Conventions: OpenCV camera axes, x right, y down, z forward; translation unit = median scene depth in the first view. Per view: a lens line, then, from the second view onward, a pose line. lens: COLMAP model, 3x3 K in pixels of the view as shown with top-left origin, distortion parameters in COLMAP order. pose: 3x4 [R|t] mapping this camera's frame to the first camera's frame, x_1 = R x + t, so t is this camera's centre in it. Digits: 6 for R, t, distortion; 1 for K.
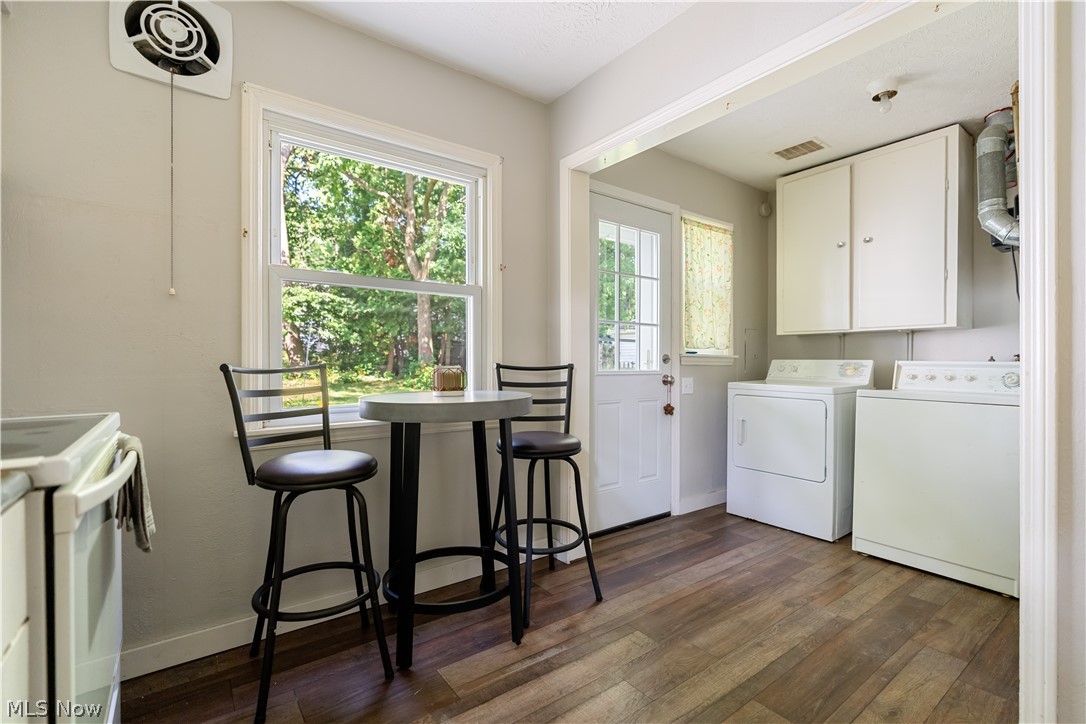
lens RADIAL K [[492.1, 0, 543.0], [0, 492.1, 362.0], [0, 0, 1]] dist [-0.004322, 0.001095]
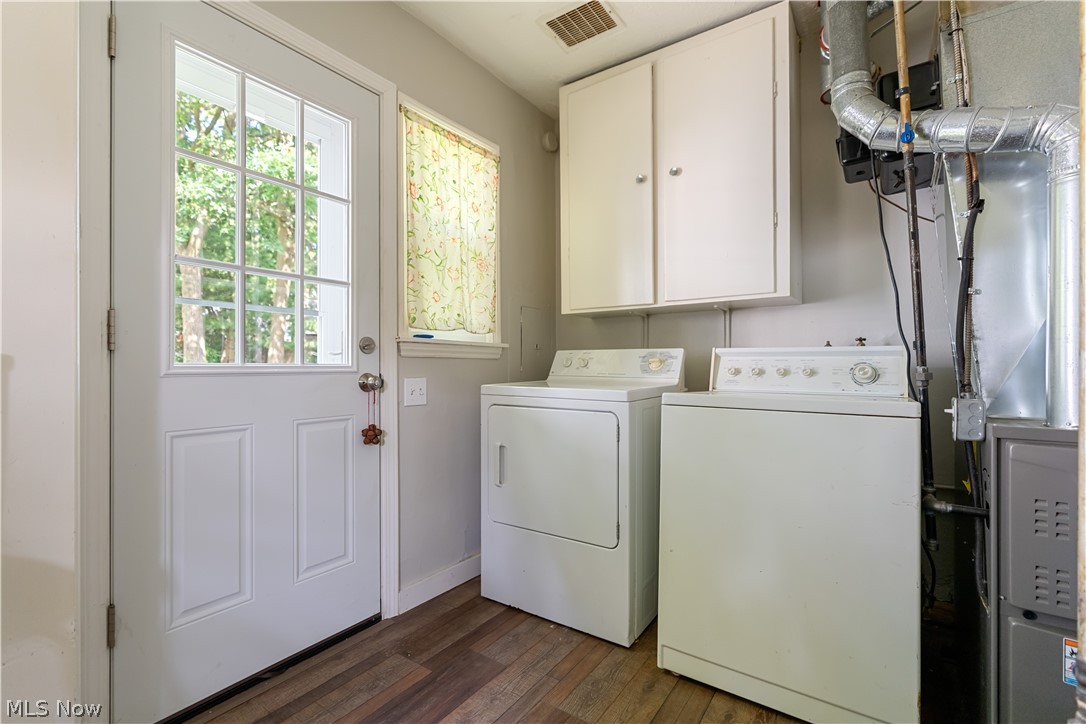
lens RADIAL K [[492.1, 0, 543.0], [0, 492.1, 362.0], [0, 0, 1]] dist [-0.004322, 0.001095]
pose [[0.949122, -0.005469, 0.314862, 0.262626], [0.007796, 0.999951, -0.006132, 0.017628], [-0.314813, 0.008274, 0.949118, 0.399777]]
